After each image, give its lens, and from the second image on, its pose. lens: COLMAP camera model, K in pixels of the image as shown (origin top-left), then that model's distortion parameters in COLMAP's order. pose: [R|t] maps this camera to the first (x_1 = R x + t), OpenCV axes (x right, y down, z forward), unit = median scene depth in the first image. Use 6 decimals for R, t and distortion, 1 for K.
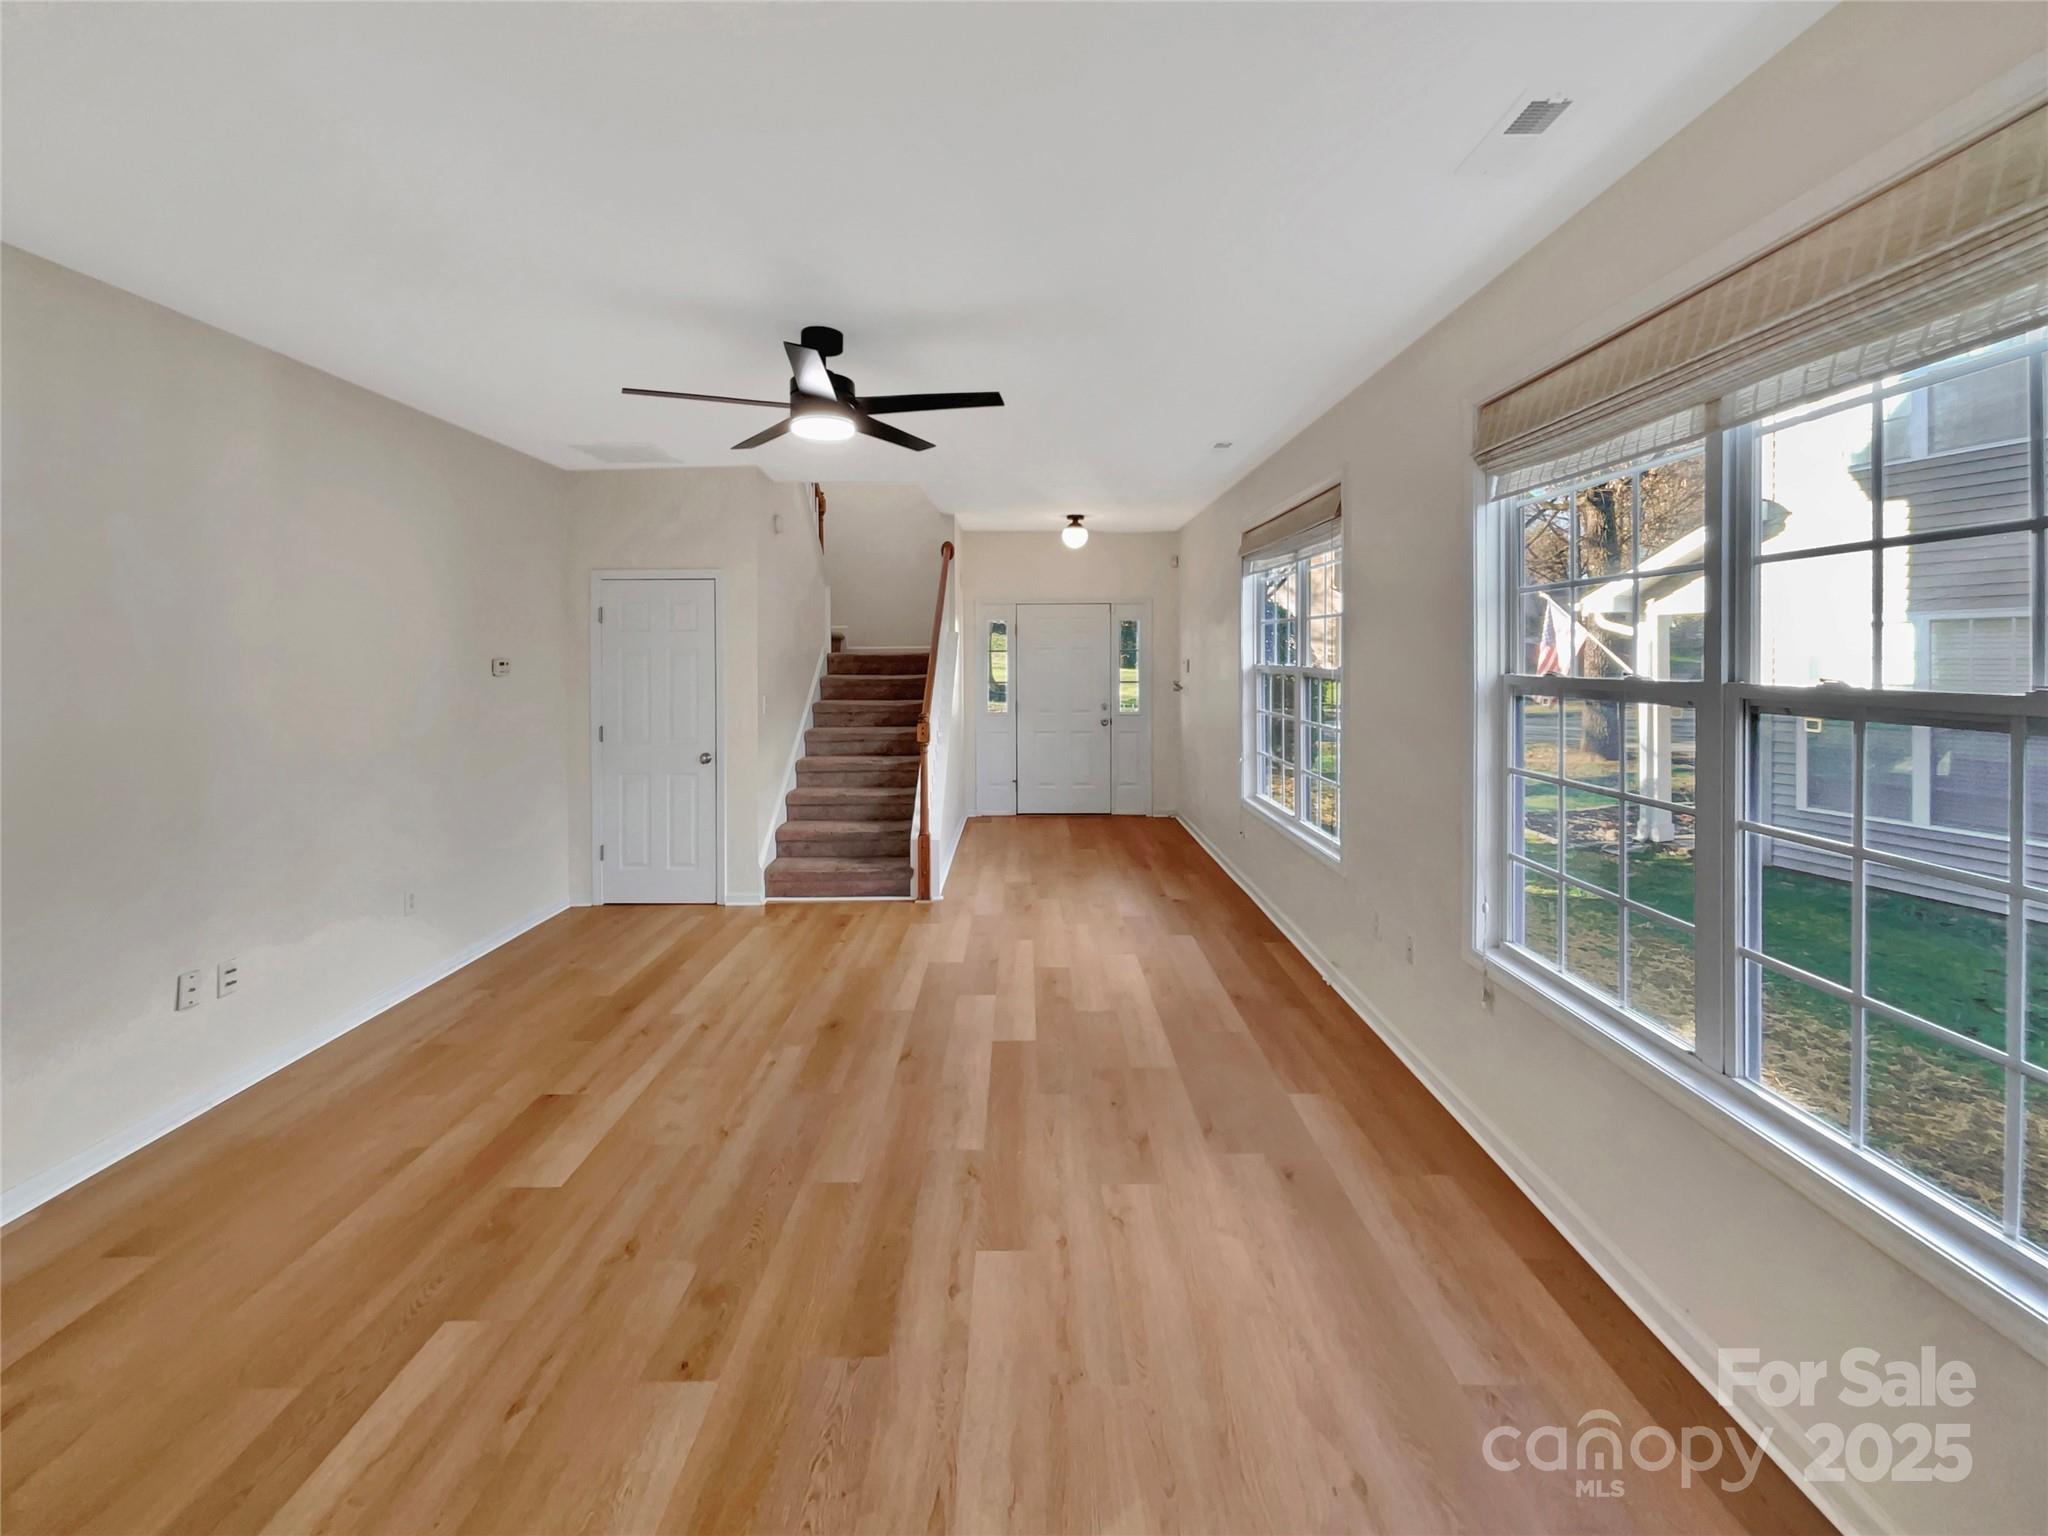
lens RADIAL K [[961.0, 0, 1019.5], [0, 961.0, 725.1], [0, 0, 1]] dist [0.063240, 0.000090]
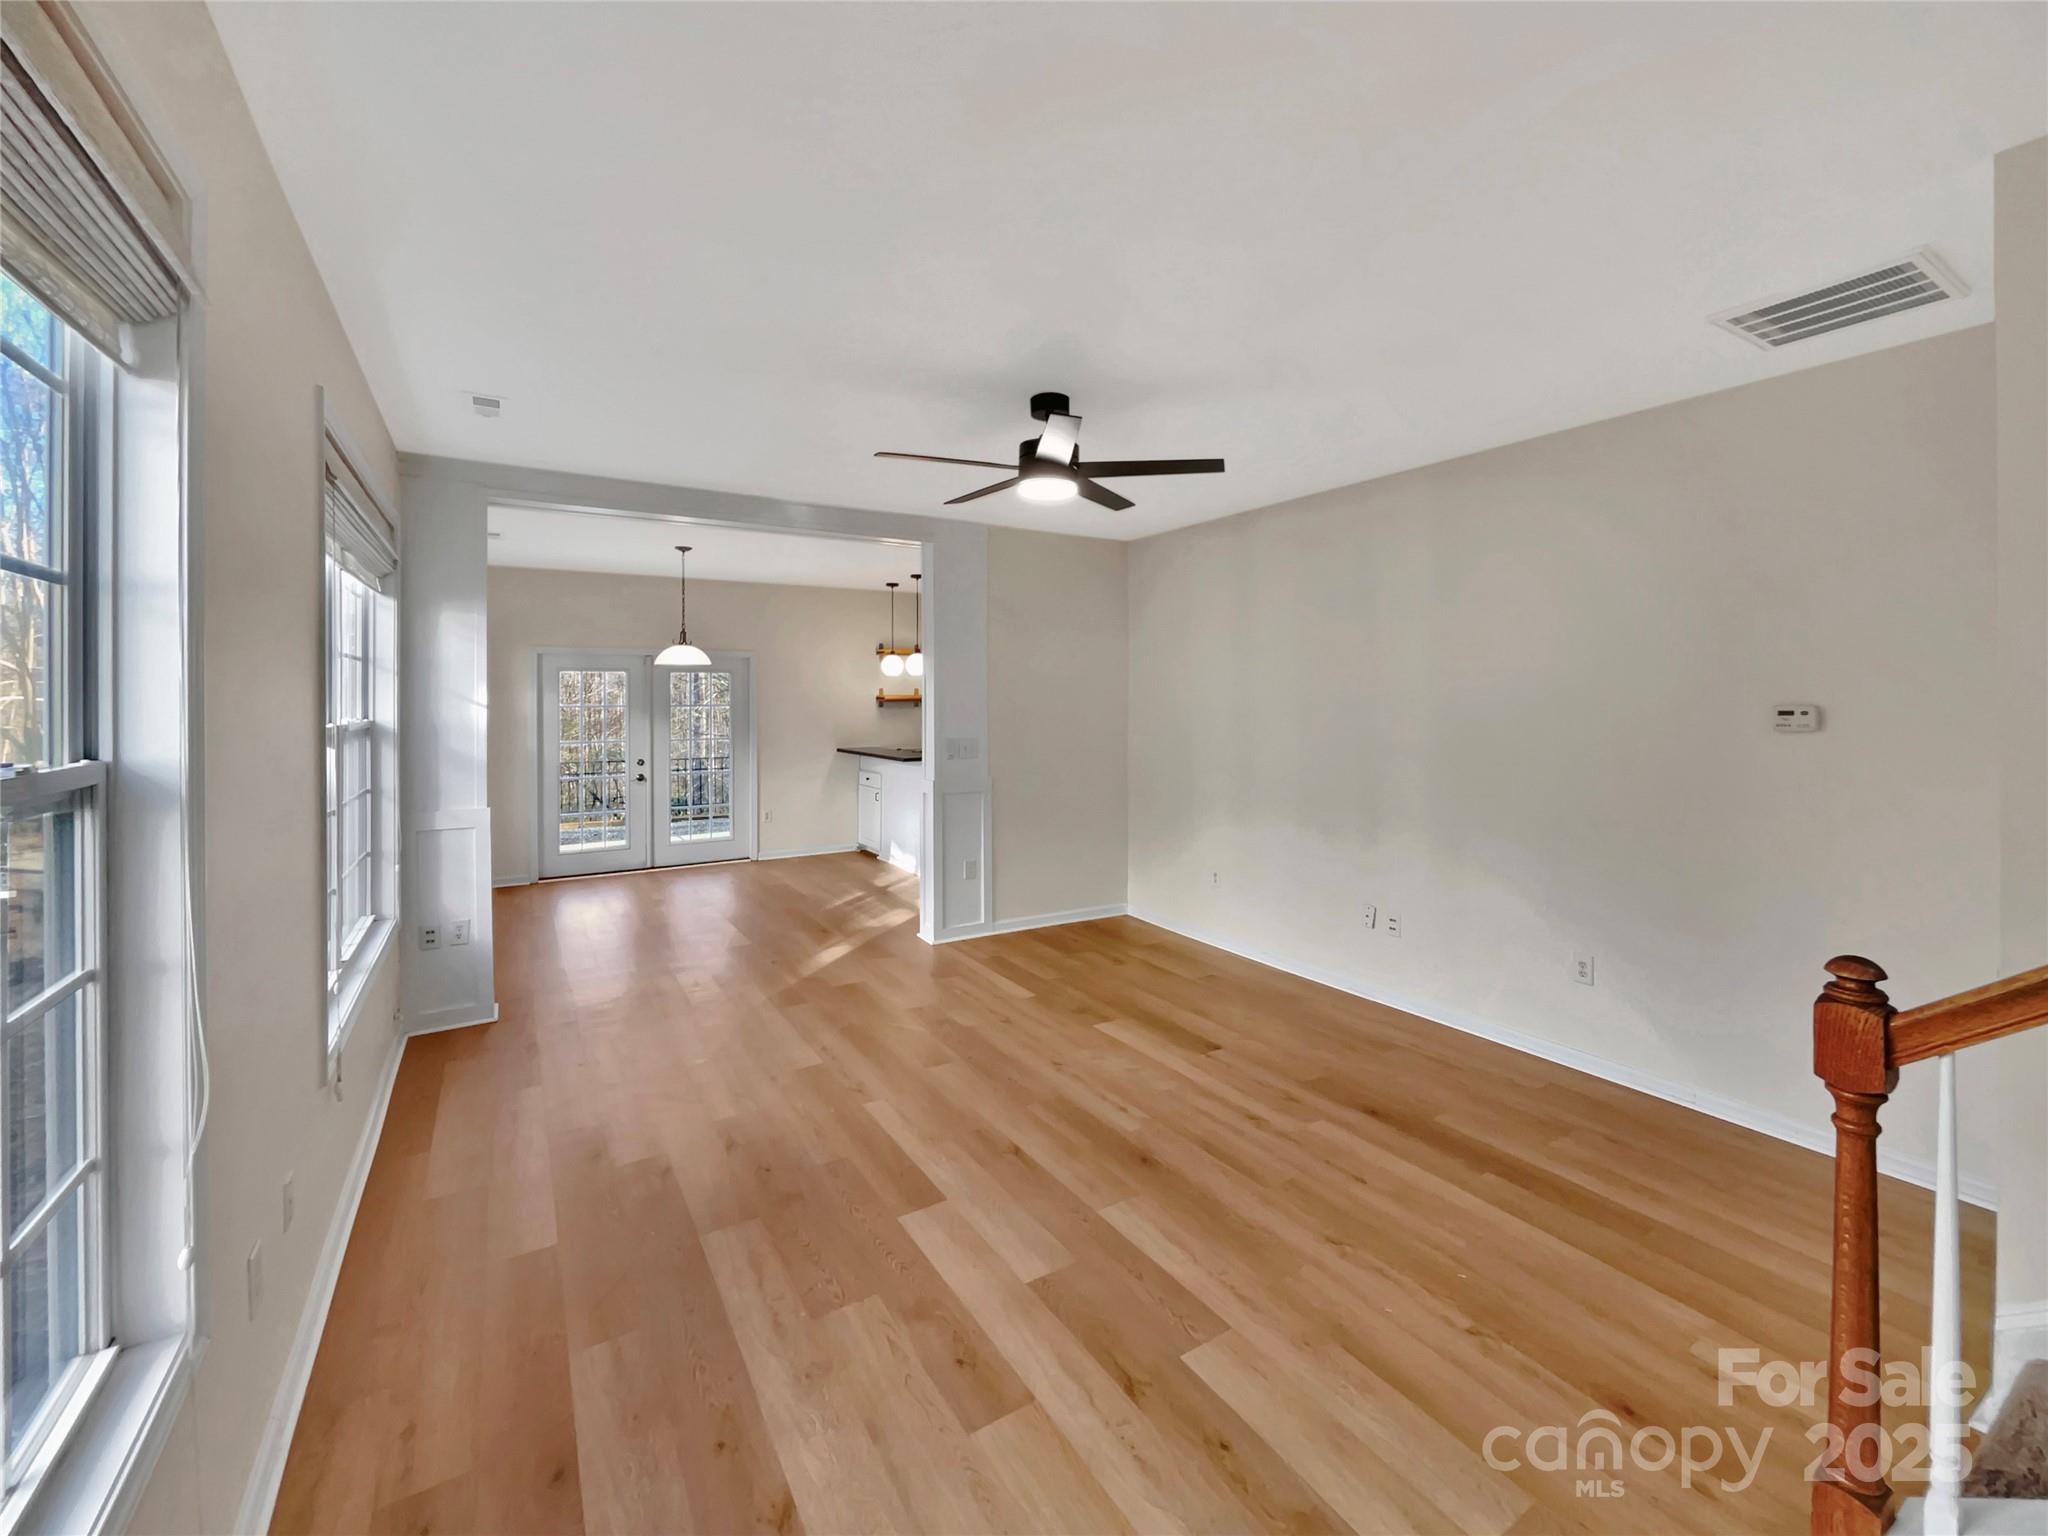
lens RADIAL K [[961.0, 0, 1019.5], [0, 961.0, 725.1], [0, 0, 1]] dist [0.063240, 0.000090]
pose [[-0.877268, 0.027688, -0.479201, 0.320950], [-0.021803, 0.995006, 0.097407, -0.147271], [0.479505, 0.095900, -0.872283, 1.866417]]
